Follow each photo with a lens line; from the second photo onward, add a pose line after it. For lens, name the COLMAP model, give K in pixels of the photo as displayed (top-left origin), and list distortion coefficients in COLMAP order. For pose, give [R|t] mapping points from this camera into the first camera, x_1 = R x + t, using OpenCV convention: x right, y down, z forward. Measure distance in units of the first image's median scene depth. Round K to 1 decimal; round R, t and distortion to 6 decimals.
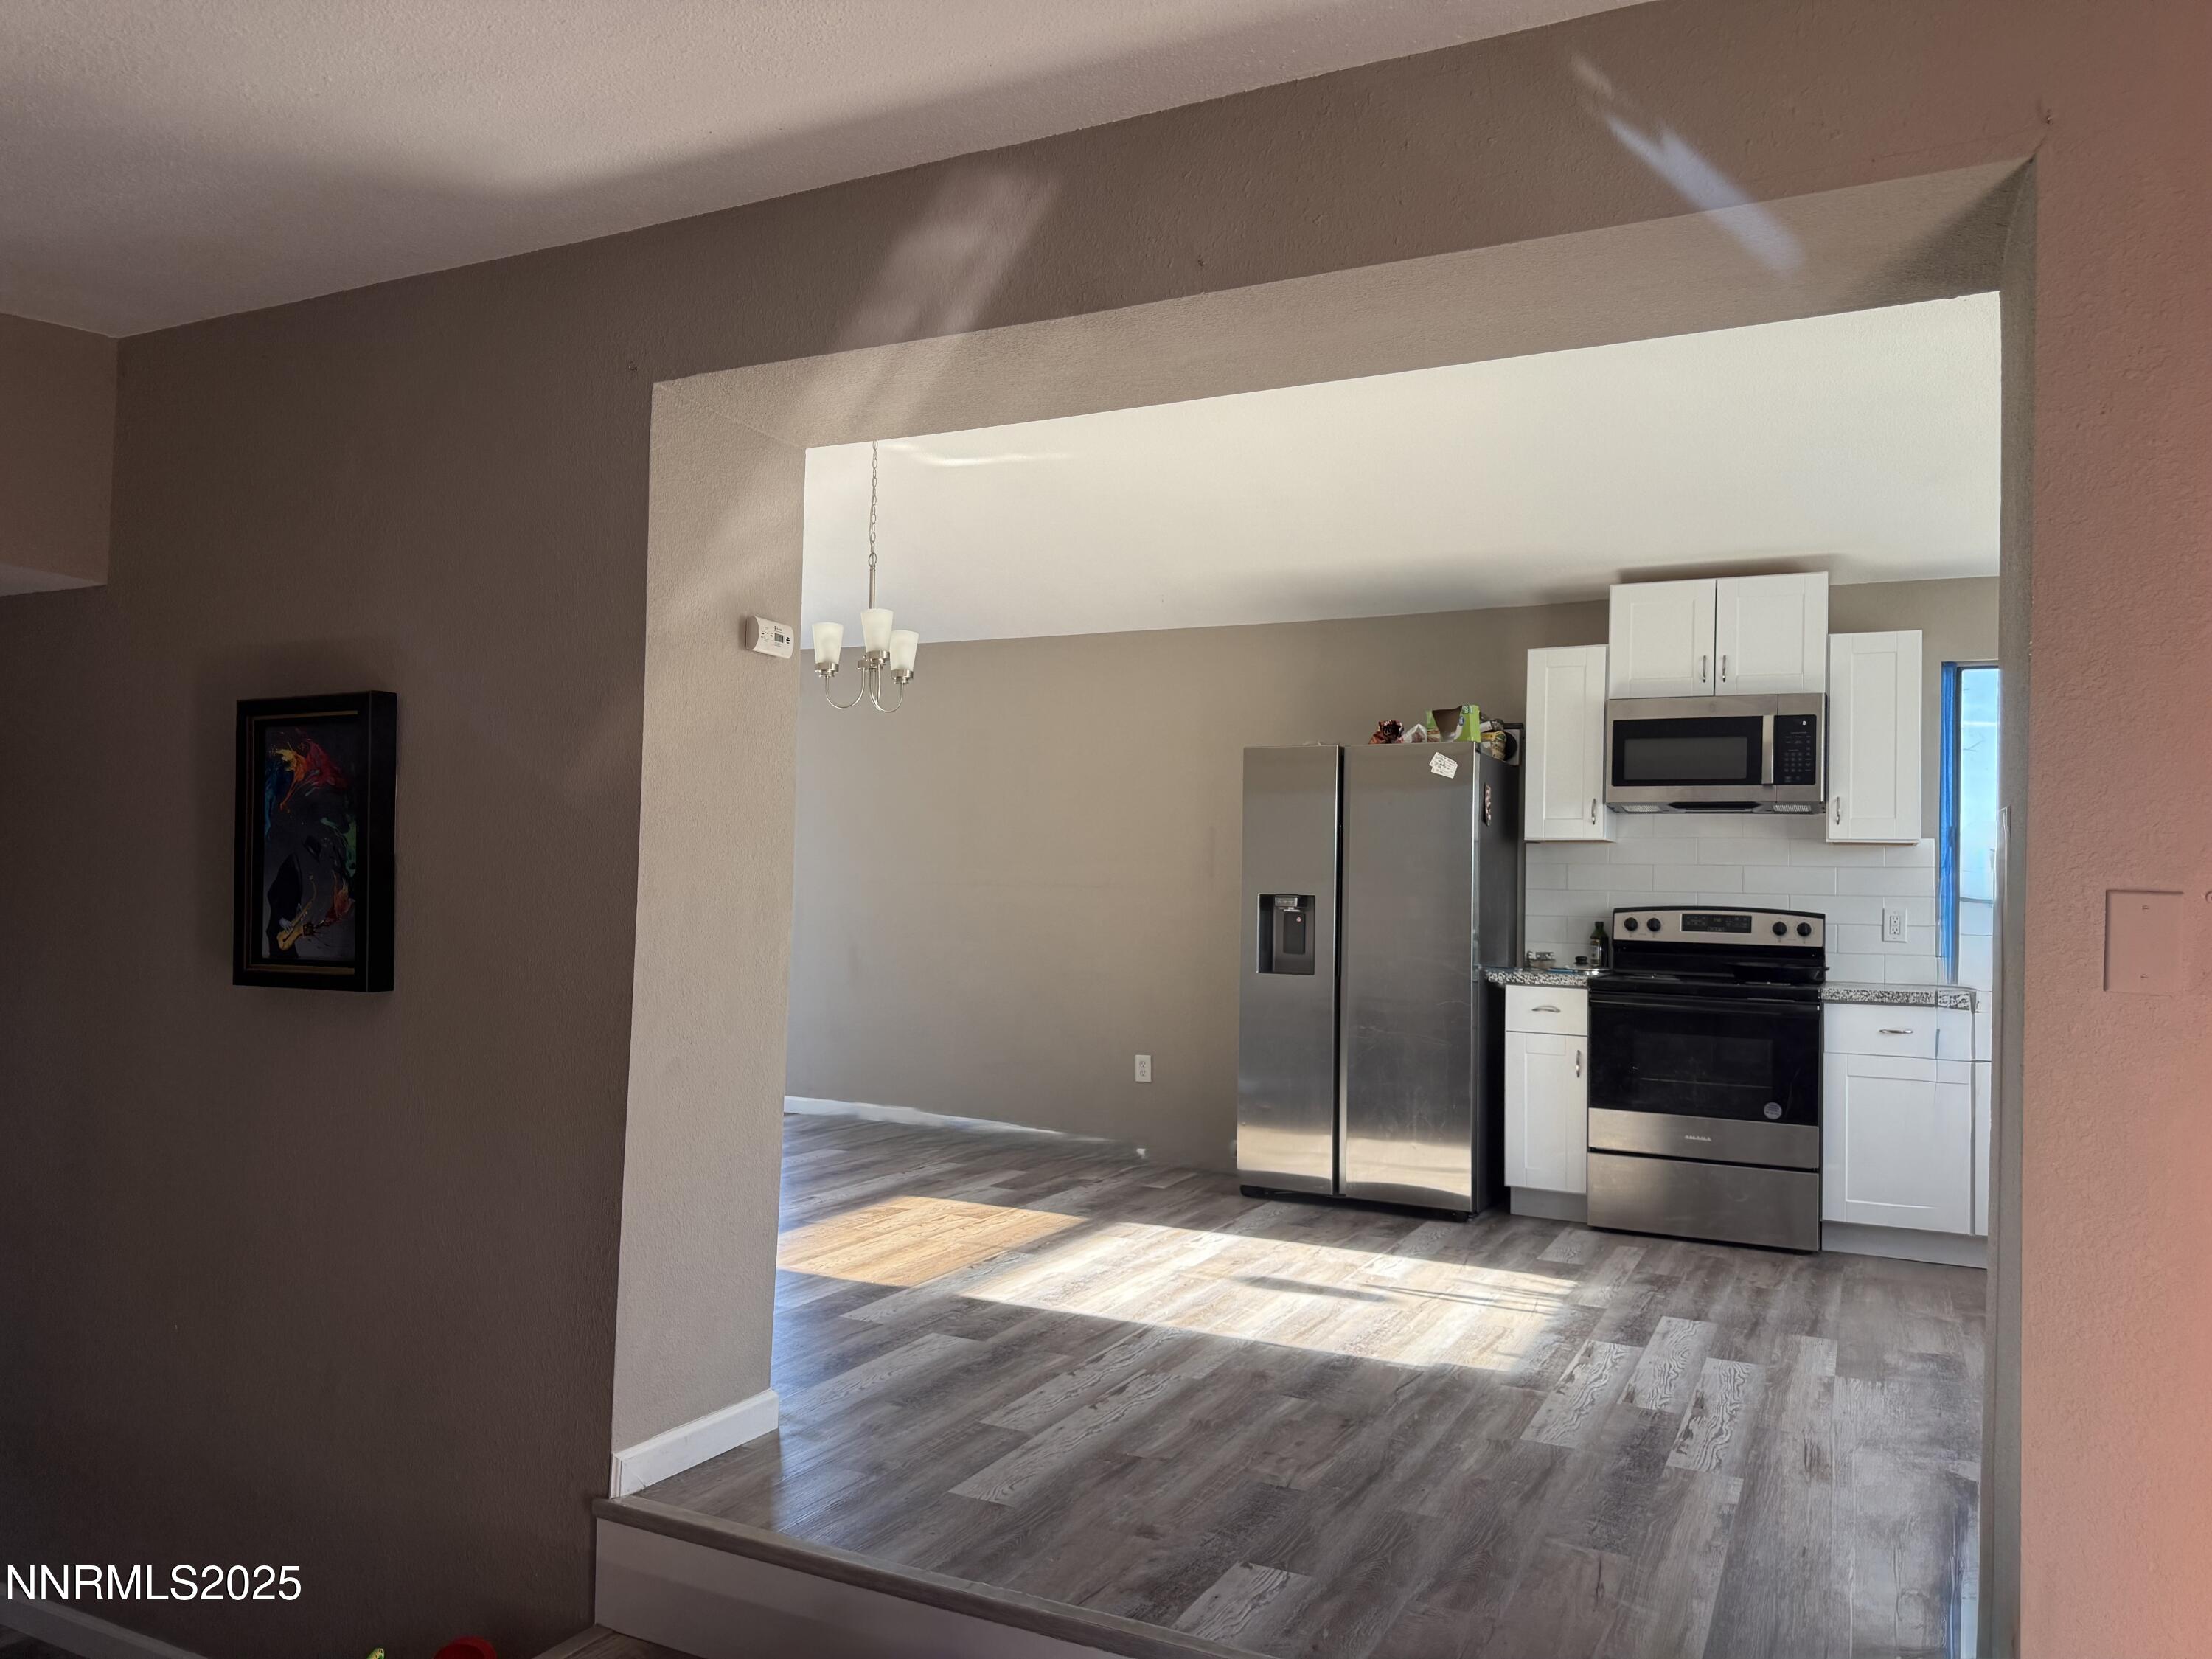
lens RADIAL K [[1556.9, 0, 1106.0], [0, 1556.9, 829.5], [0, 0, 1]] dist [-0.001061, -0.000208]
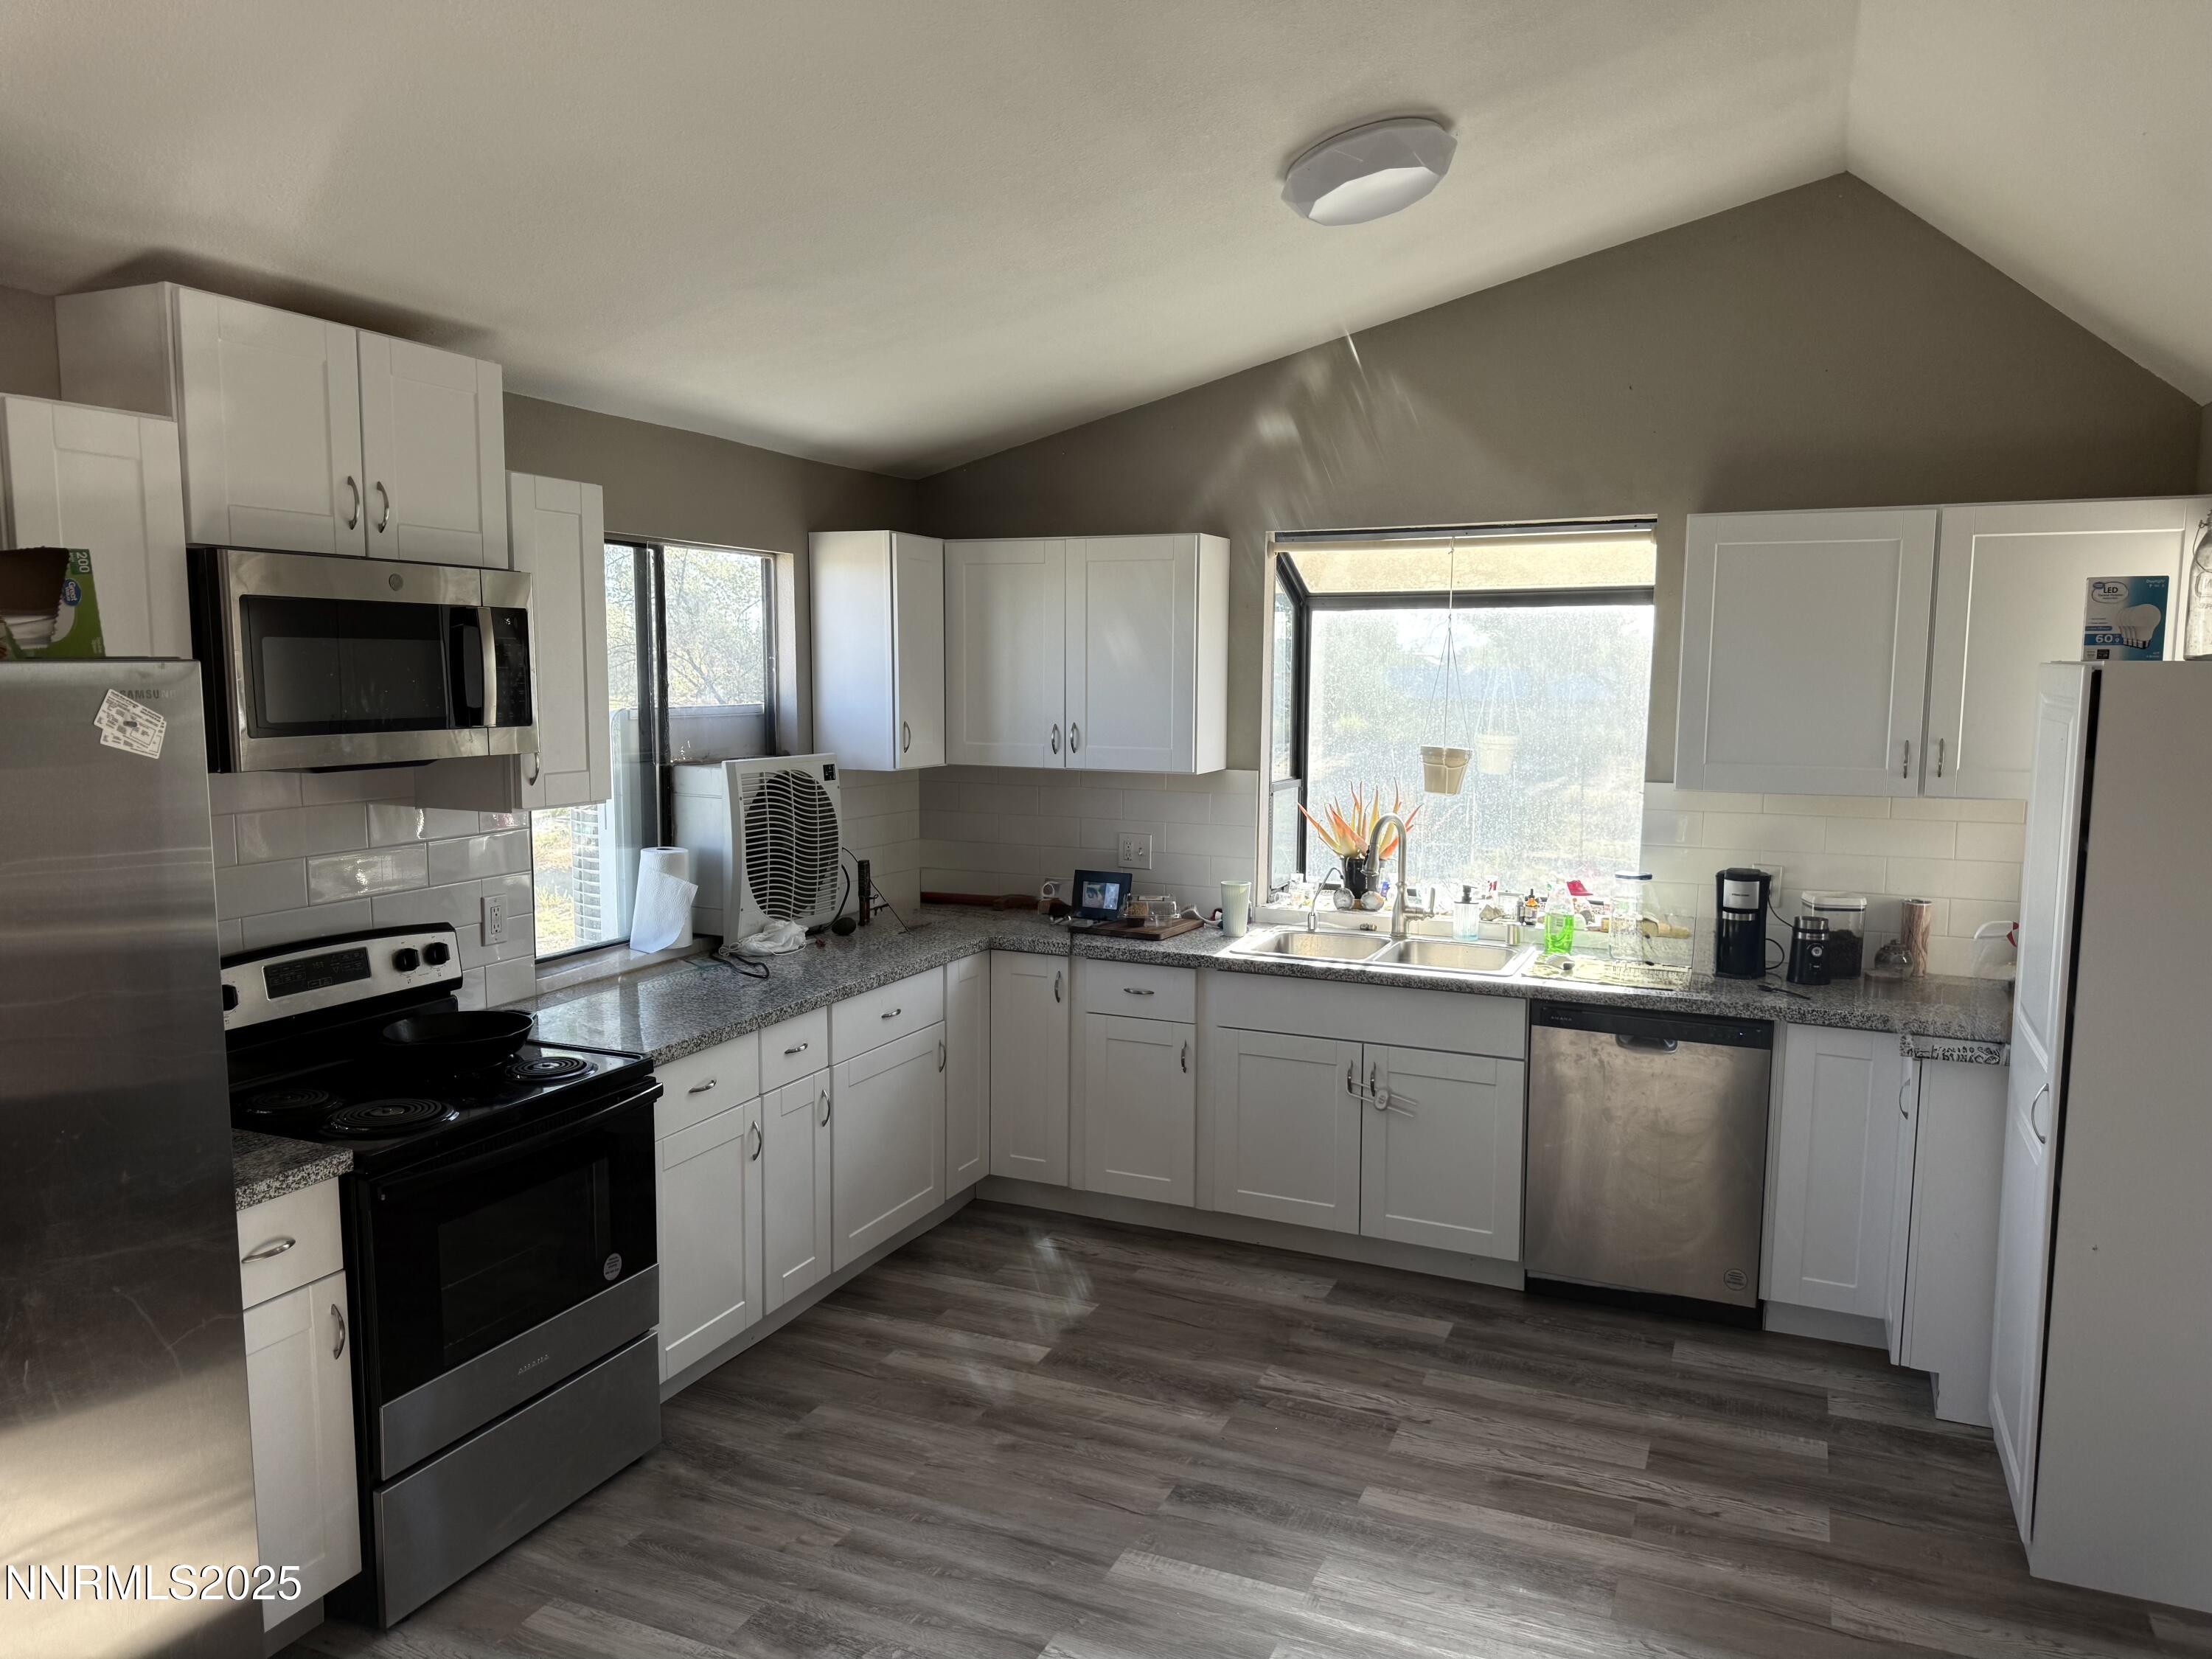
lens RADIAL K [[1546.8, 0, 1106.0], [0, 1546.8, 829.5], [0, 0, 1]] dist [0.002404, 0.000663]
pose [[-0.031995, -0.126594, 0.991438, -0.157837], [-0.046269, 0.991070, 0.125054, -0.073706], [-0.998416, -0.041872, -0.037567, 0.787777]]
